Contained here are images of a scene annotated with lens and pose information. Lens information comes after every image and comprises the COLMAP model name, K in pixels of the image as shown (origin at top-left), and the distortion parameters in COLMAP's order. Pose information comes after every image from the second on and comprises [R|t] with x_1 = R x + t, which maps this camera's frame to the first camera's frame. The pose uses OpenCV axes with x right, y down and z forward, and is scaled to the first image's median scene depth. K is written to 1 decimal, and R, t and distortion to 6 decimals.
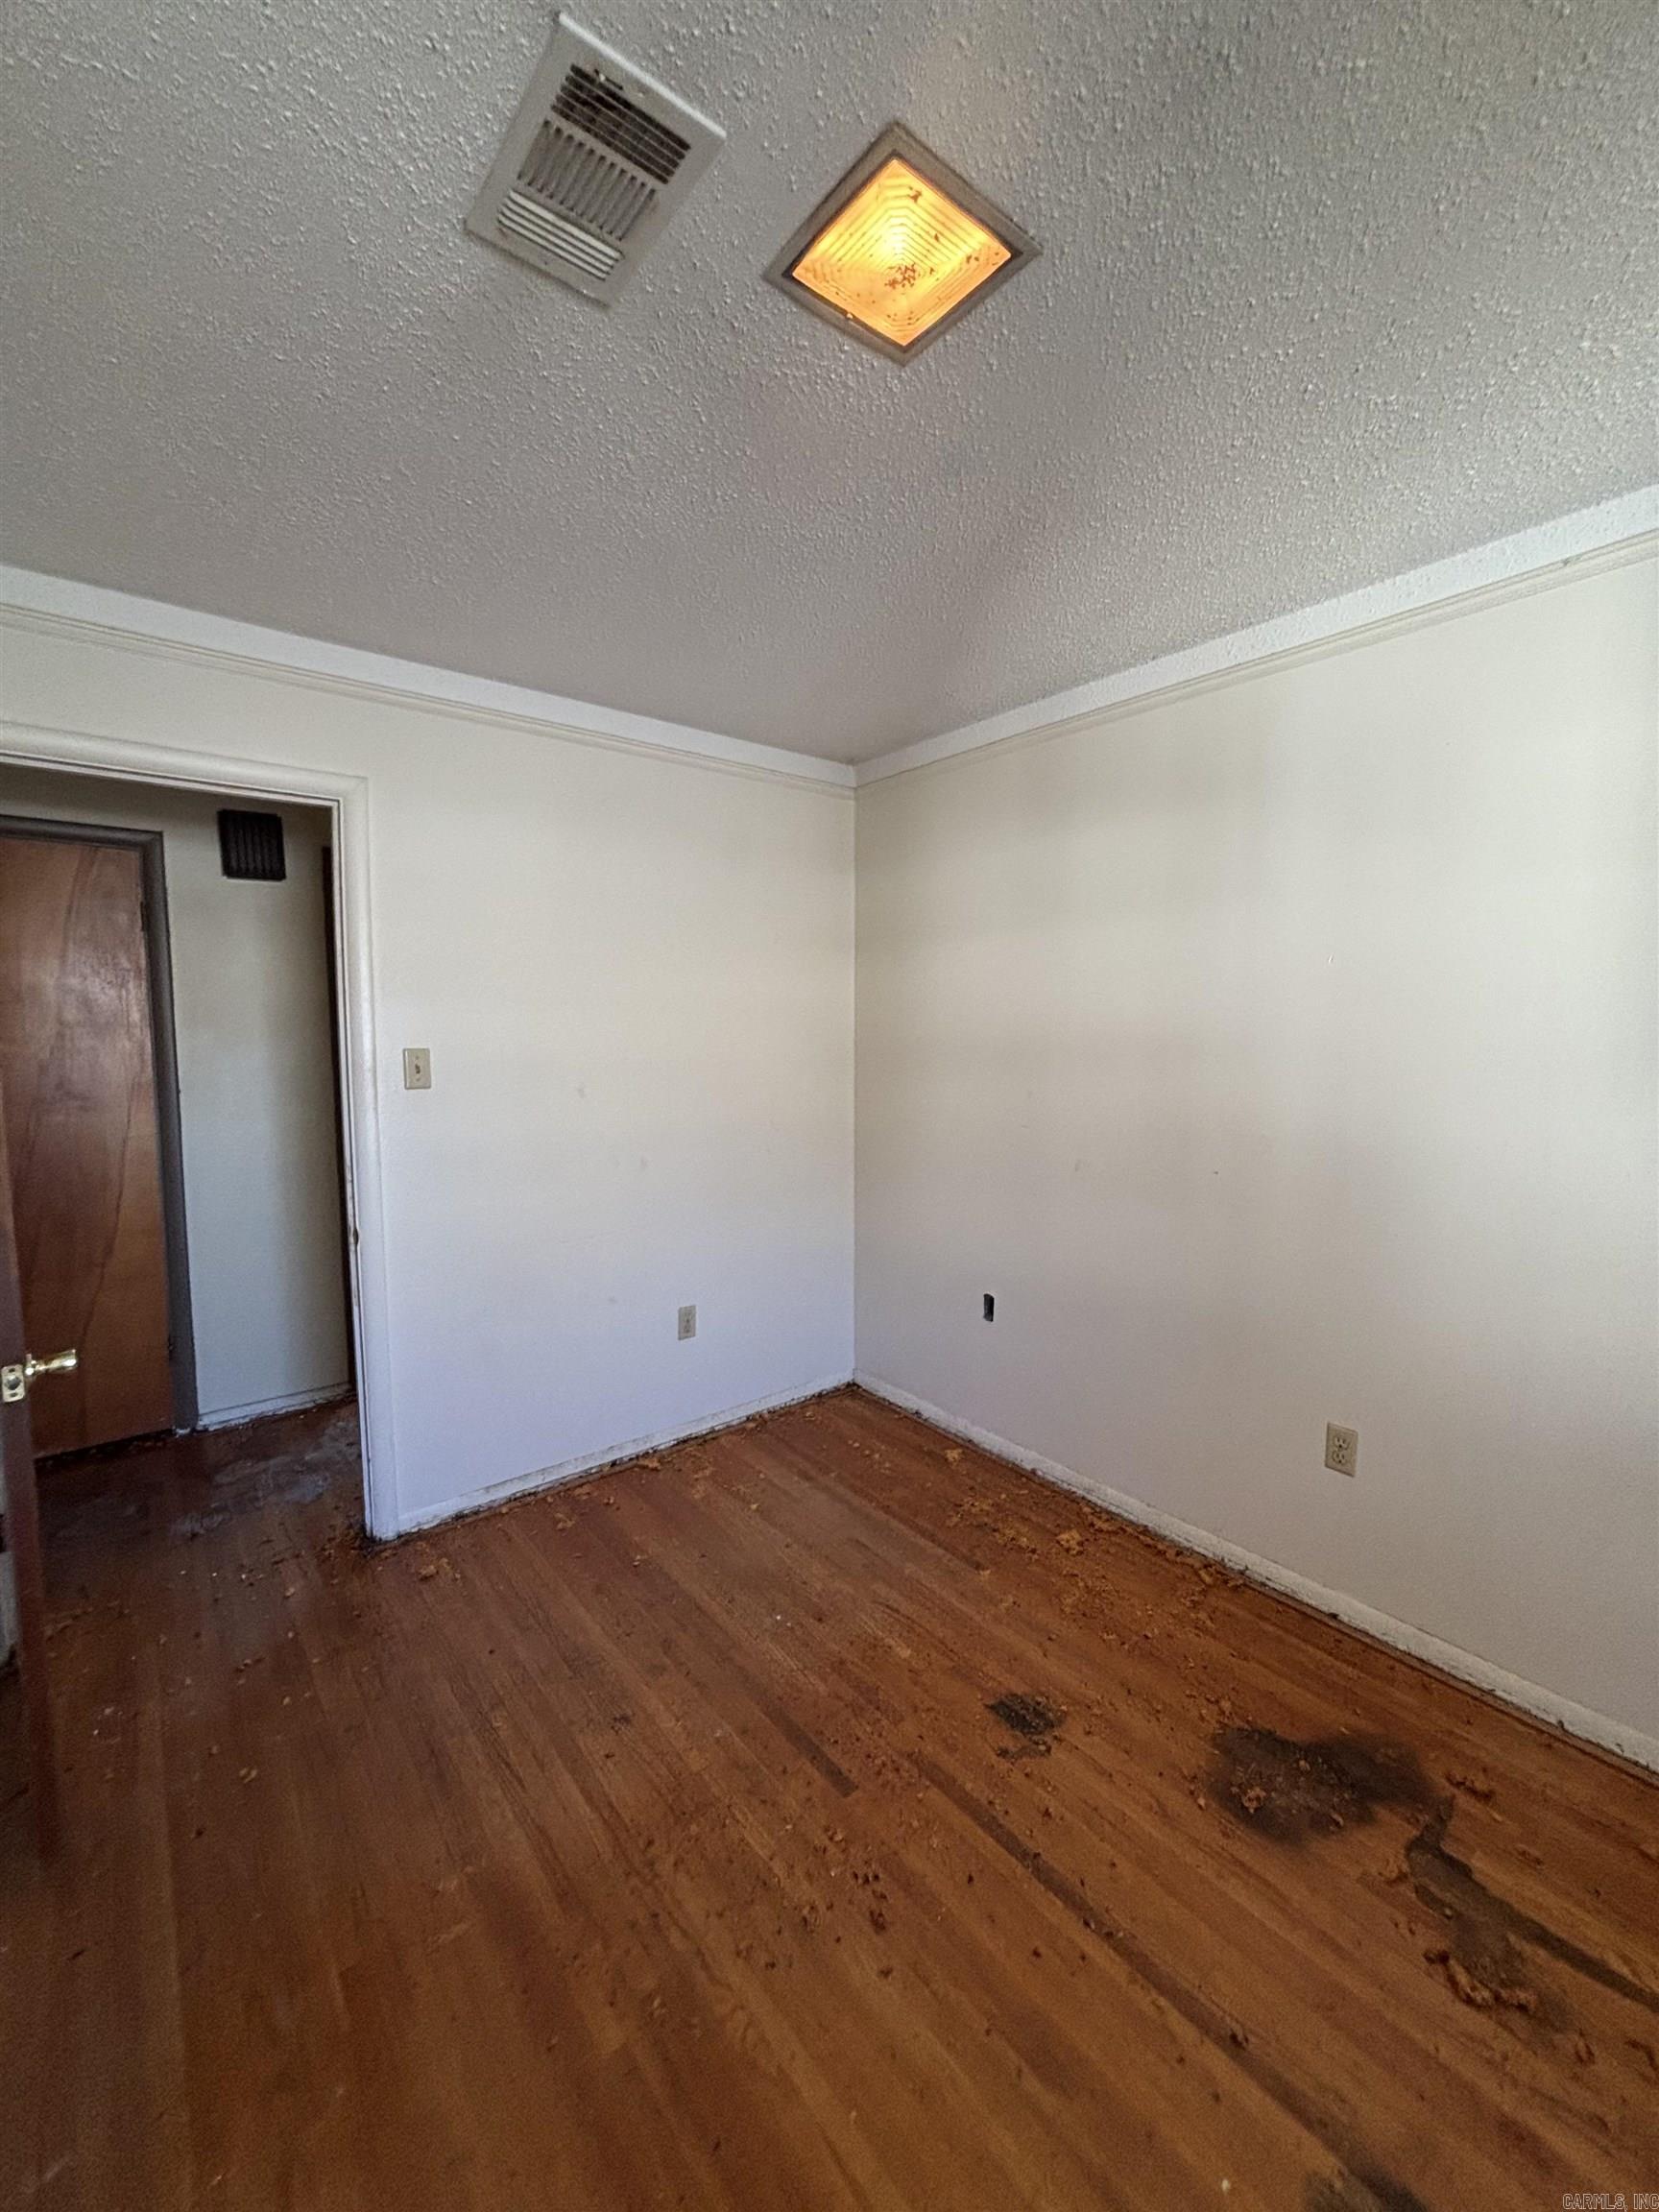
lens RADIAL K [[898.2, 0, 834.4], [0, 898.2, 1102.5], [0, 0, 1]] dist [0.002020, 0.002311]
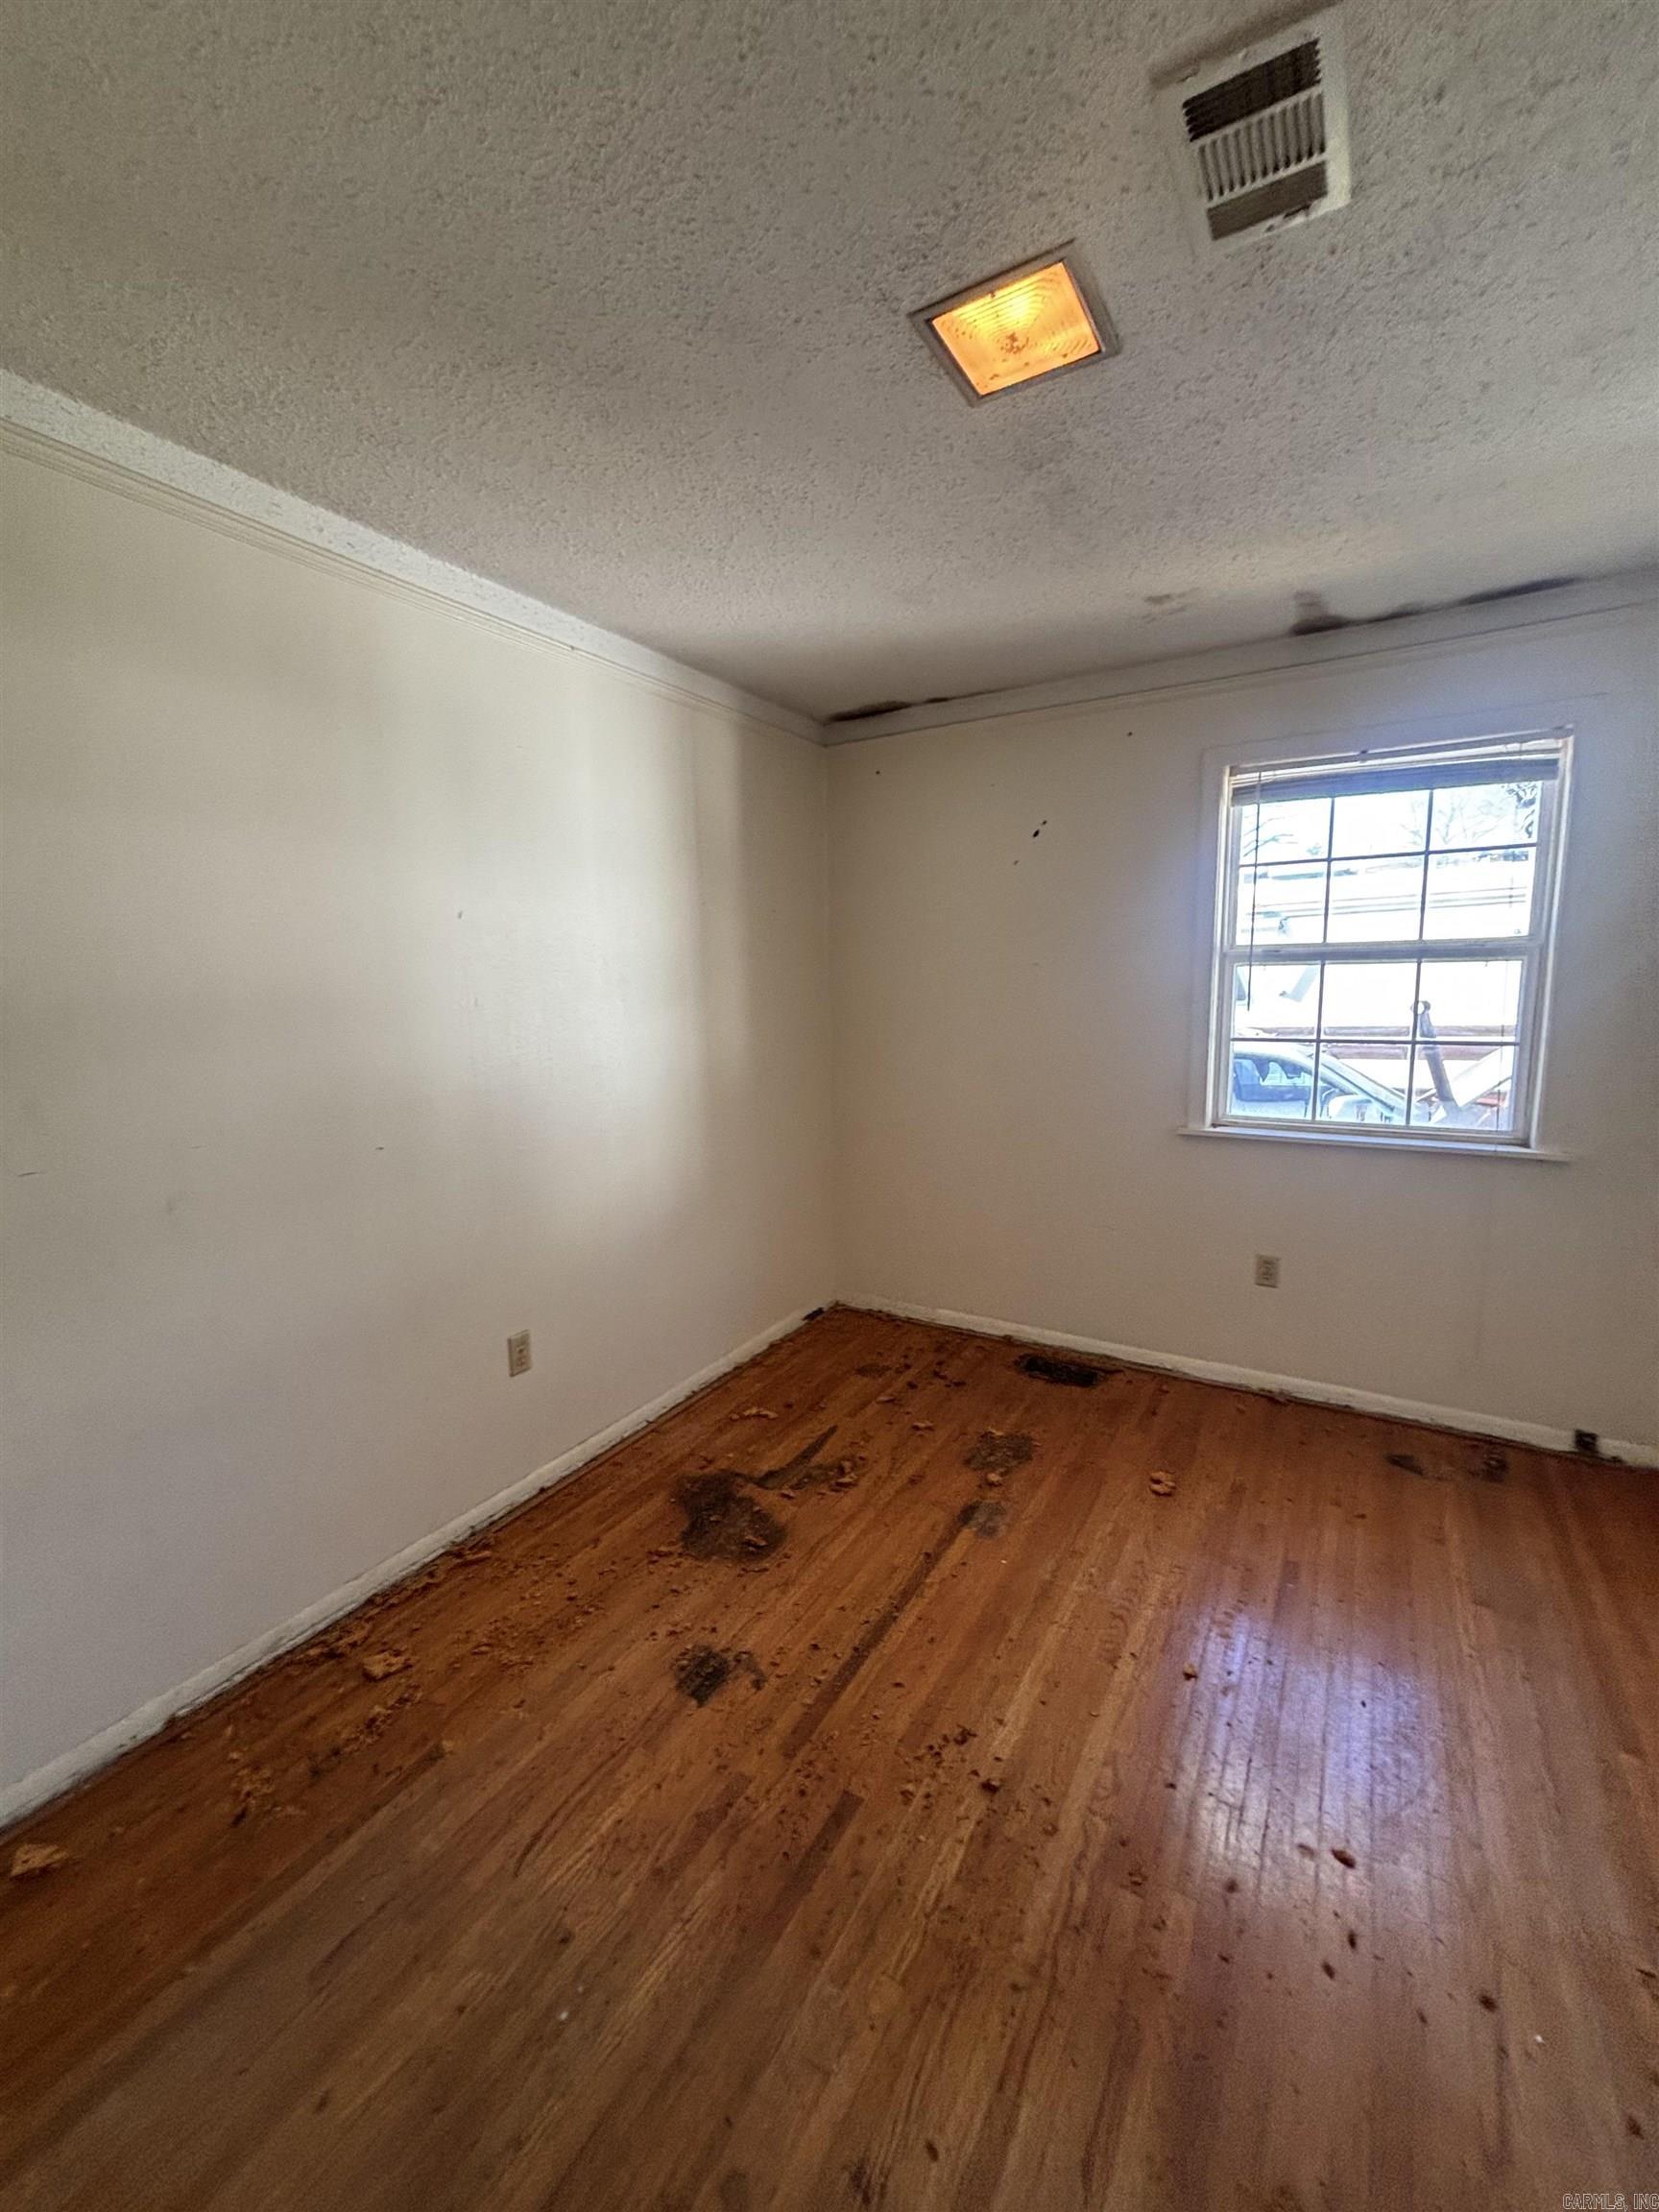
lens RADIAL K [[898.2, 0, 828.8], [0, 898.2, 1104.2], [0, 0, 1]] dist [0.002020, 0.002311]
pose [[-0.345729, -0.120510, 0.930564, -0.730294], [0.097108, 0.981798, 0.163224, -0.086584], [-0.933296, 0.146796, -0.327734, 1.189888]]
